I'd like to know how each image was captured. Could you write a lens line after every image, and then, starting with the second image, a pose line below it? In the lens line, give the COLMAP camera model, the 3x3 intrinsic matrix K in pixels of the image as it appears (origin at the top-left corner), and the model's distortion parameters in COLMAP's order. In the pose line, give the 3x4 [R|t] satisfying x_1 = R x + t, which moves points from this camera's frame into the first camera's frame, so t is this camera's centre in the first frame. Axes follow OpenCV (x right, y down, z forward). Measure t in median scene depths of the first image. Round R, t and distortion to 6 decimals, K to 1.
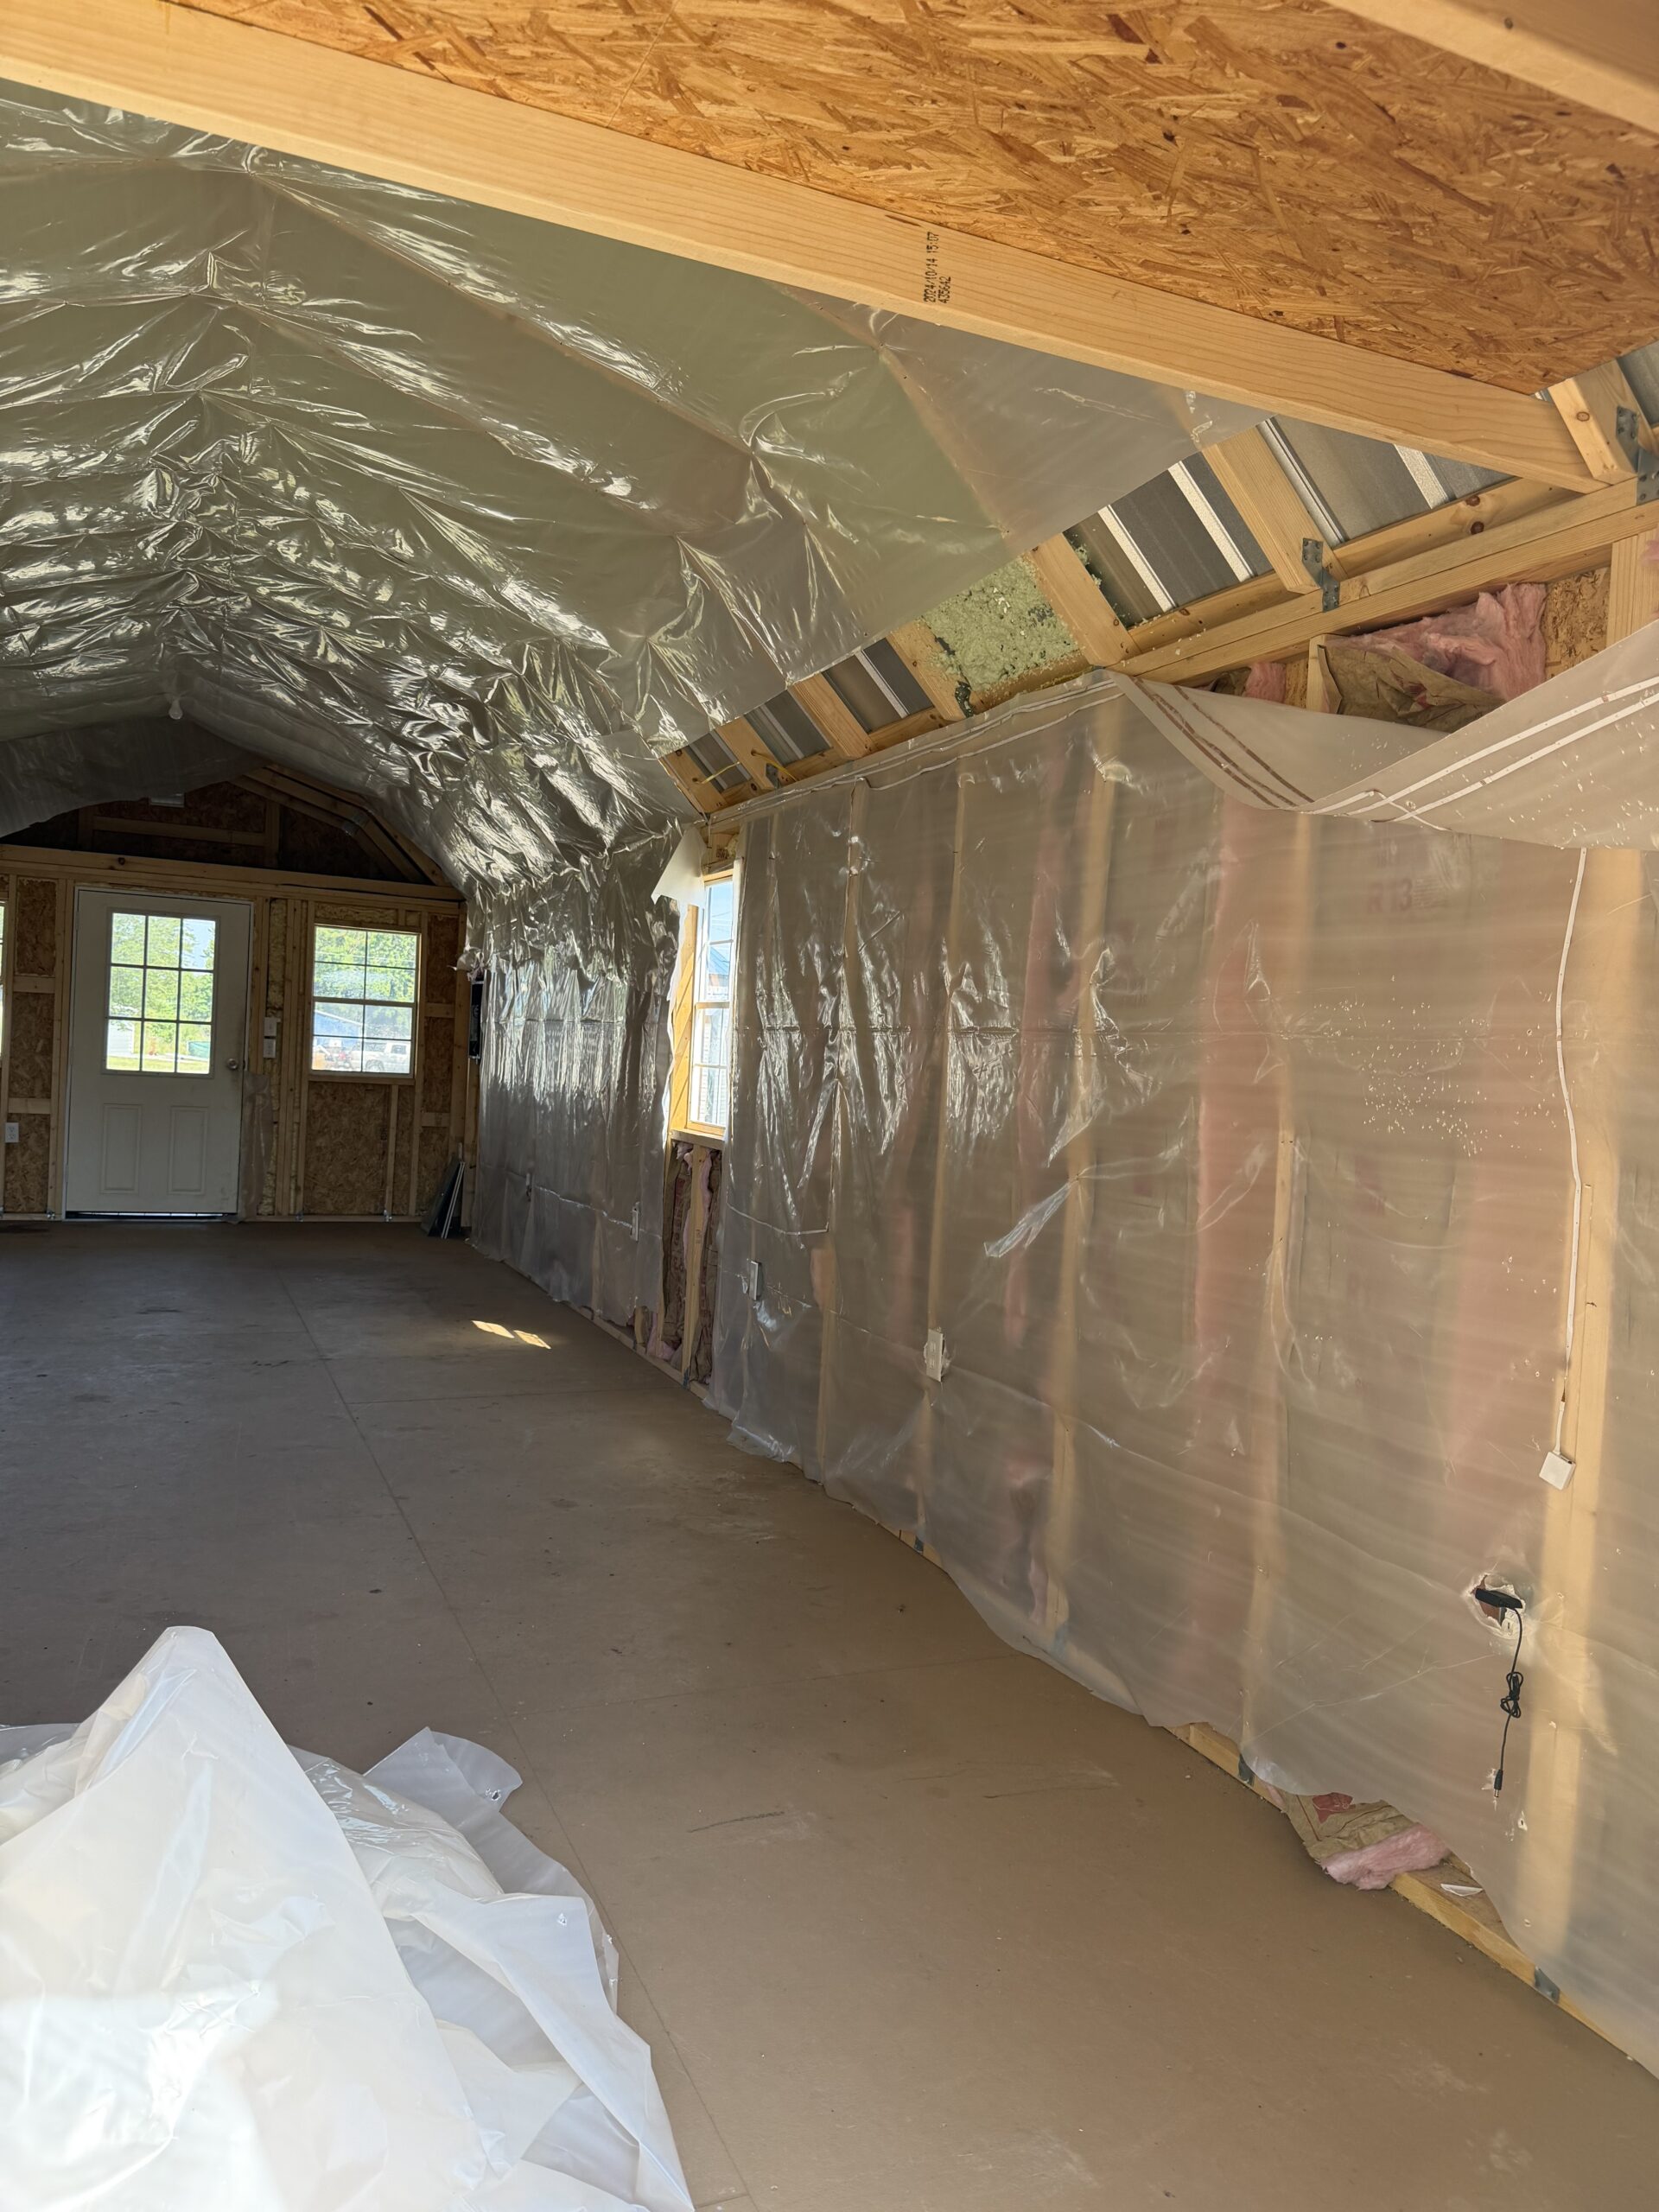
lens RADIAL K [[1636.1, 0, 865.3], [0, 1636.1, 1117.5], [0, 0, 1]] dist [0.002973, -0.005380]
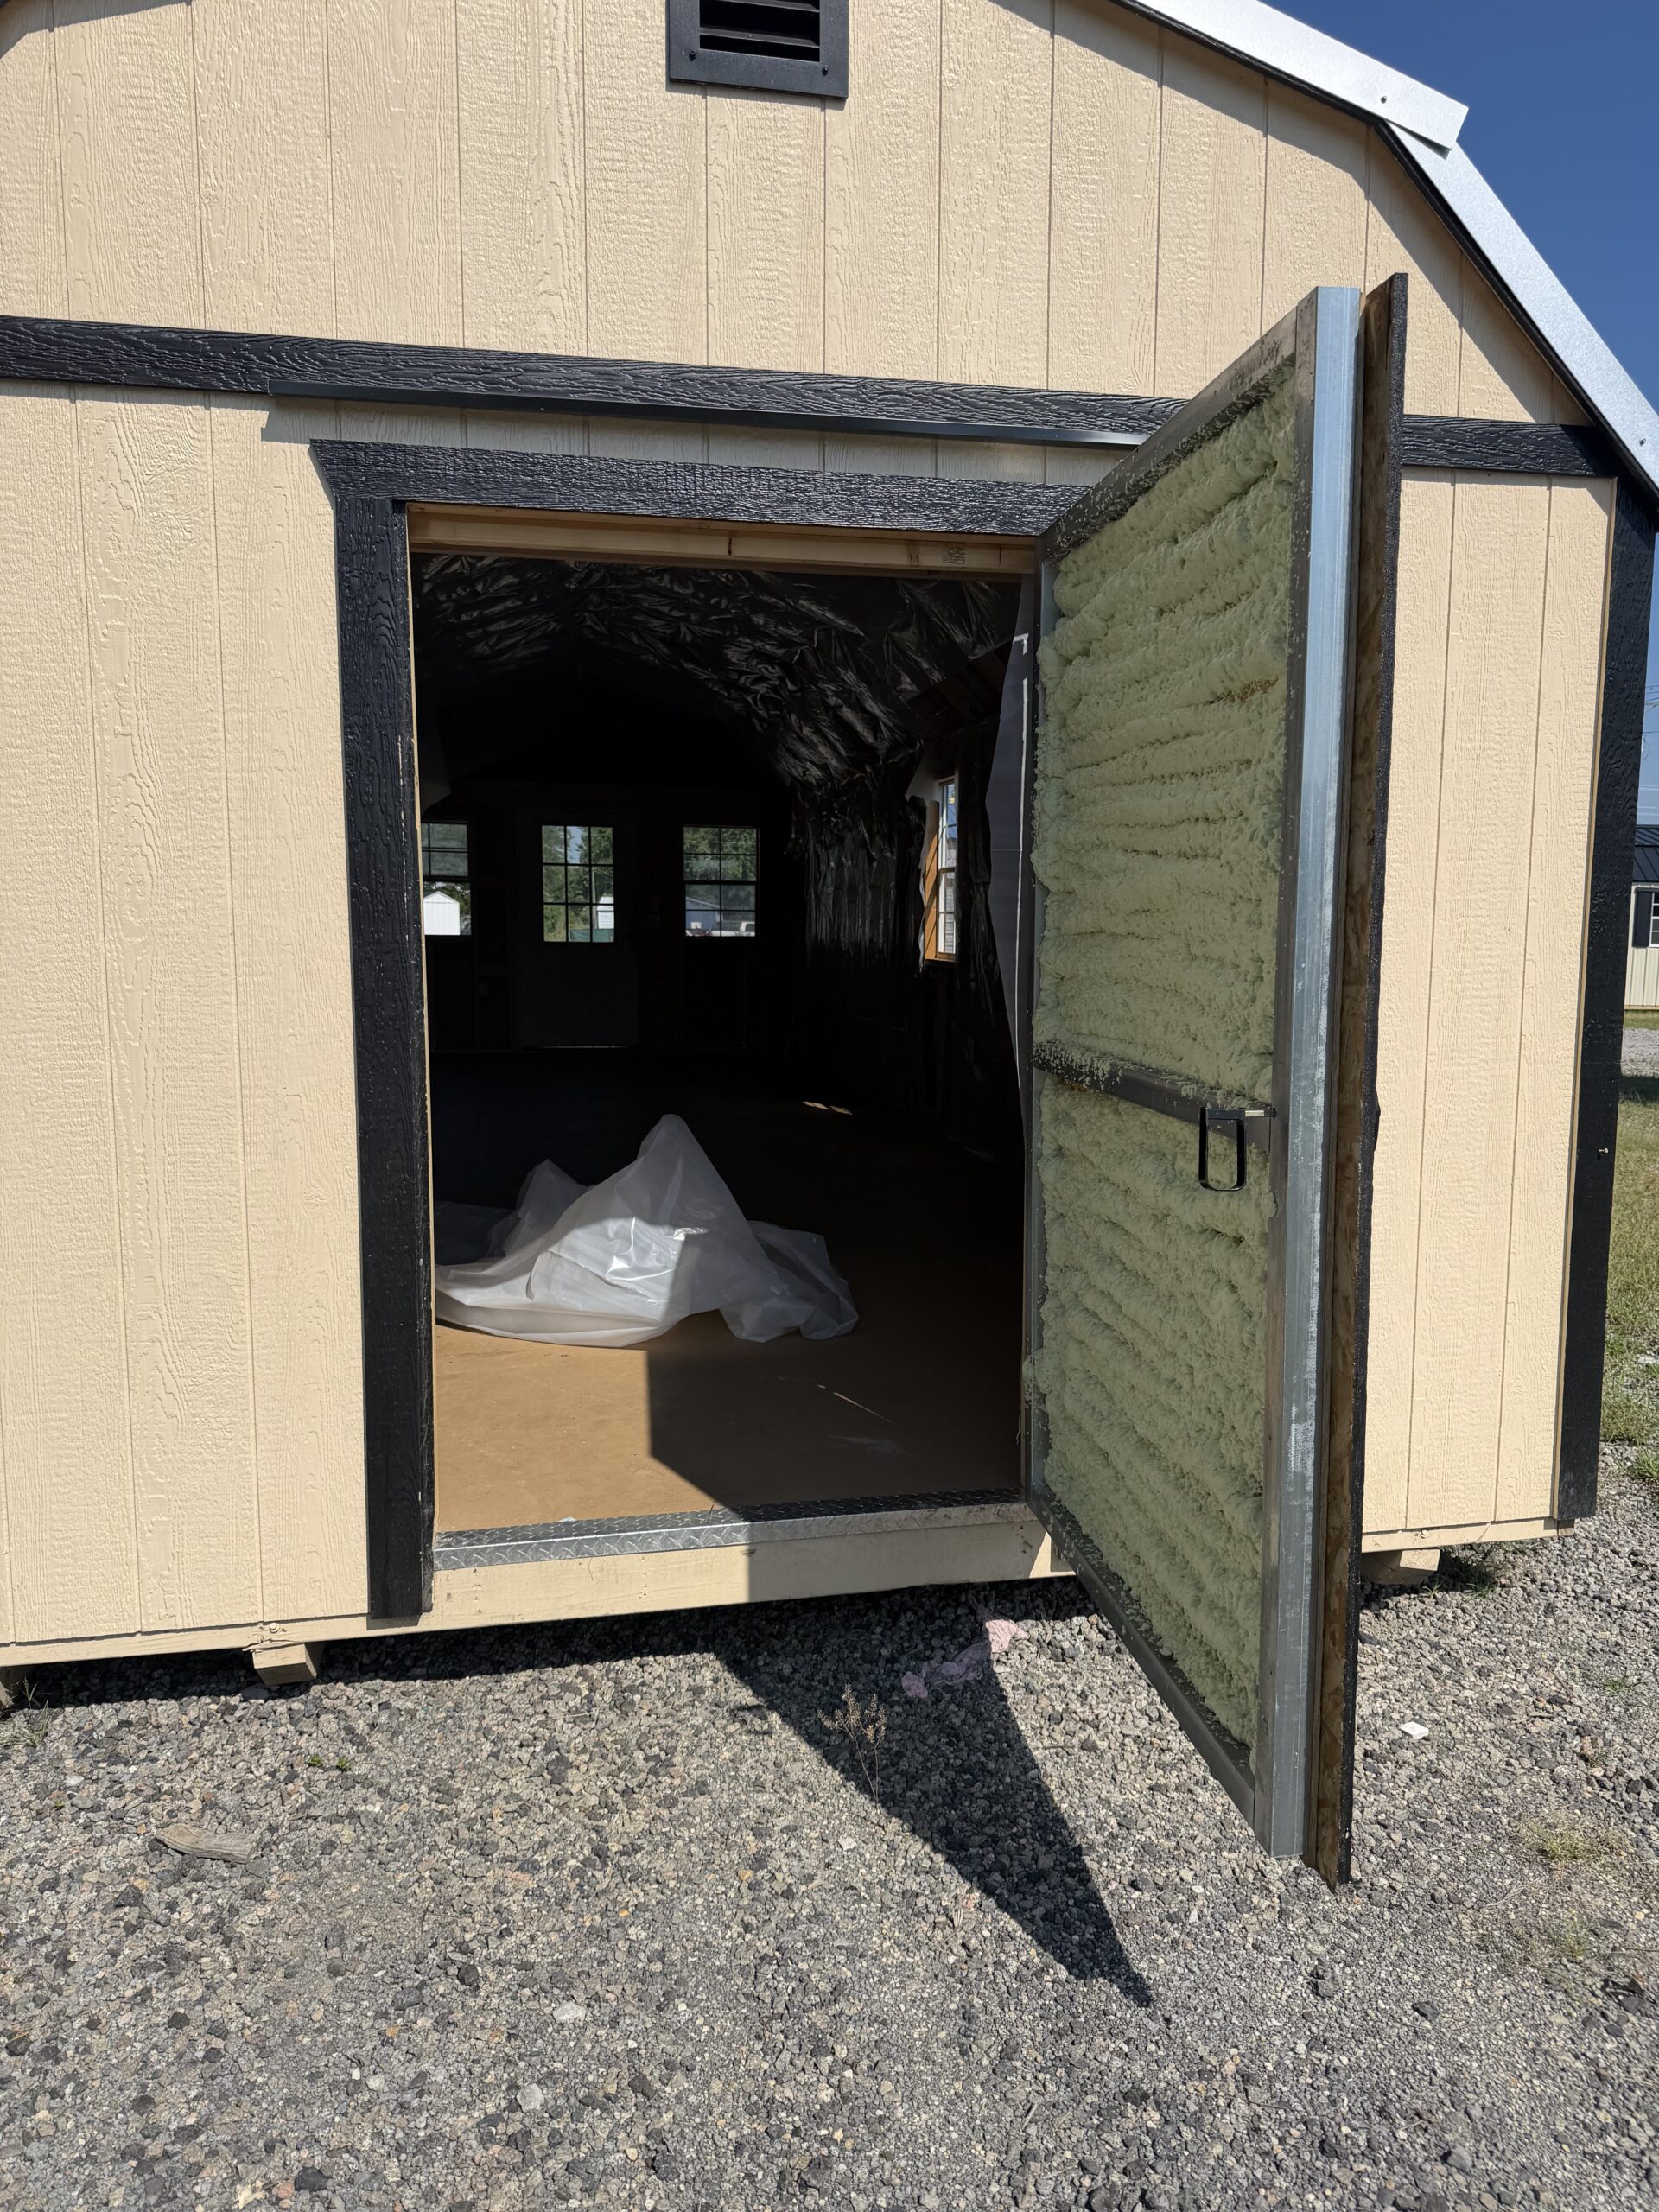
lens RADIAL K [[1636.1, 0, 811.1], [0, 1636.1, 1142.8], [0, 0, 1]] dist [0.002973, -0.005380]
pose [[0.970018, -0.014929, -0.242573, 0.132955], [0.037571, 0.995324, 0.088986, 0.038372], [0.240110, -0.095432, 0.966043, -0.446991]]
